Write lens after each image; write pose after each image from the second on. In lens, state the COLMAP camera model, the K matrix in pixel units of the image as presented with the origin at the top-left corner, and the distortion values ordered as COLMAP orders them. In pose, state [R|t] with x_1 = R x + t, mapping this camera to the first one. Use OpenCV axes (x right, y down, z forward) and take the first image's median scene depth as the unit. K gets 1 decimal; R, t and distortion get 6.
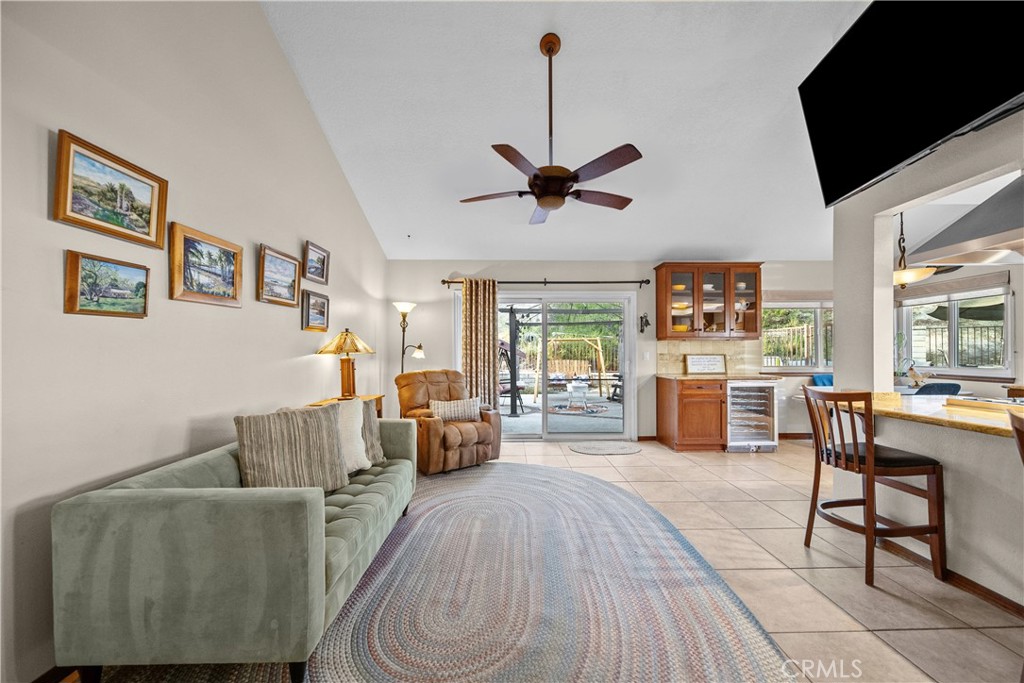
lens RADIAL K [[367.5, 0, 517.3], [0, 367.5, 349.2], [0, 0, 1]] dist [-0.000683, -0.000151]
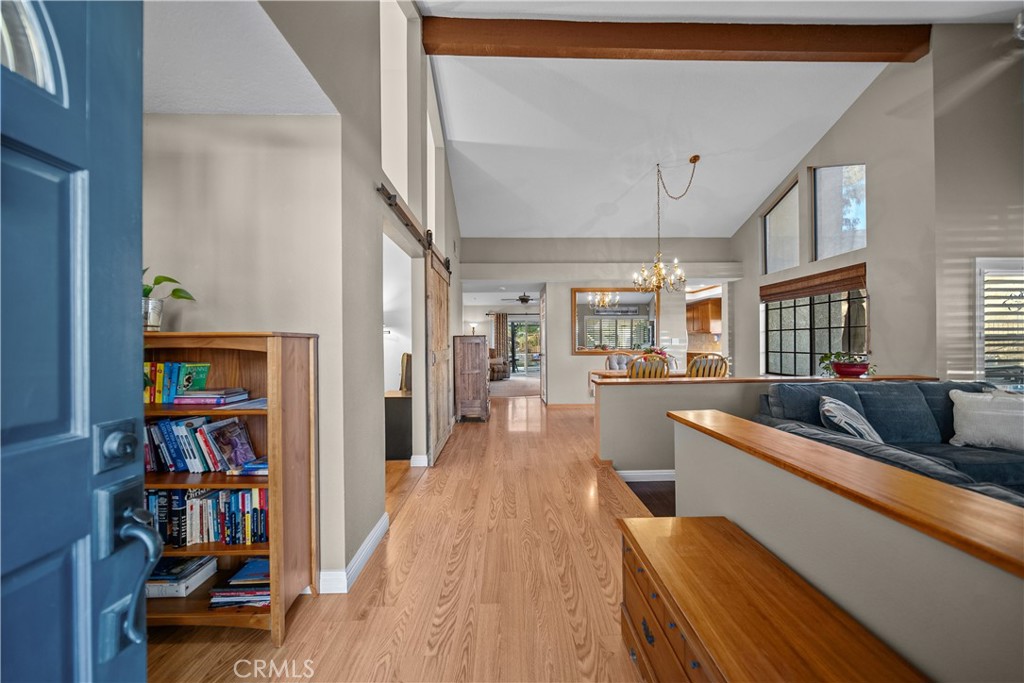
lens RADIAL K [[367.5, 0, 517.3], [0, 367.5, 349.2], [0, 0, 1]] dist [-0.000683, -0.000151]
pose [[0.999915, -0.004331, 0.012321, -0.017948], [0.004169, 0.999905, 0.013124, 0.022593], [-0.012377, -0.013071, 0.999838, -1.375476]]
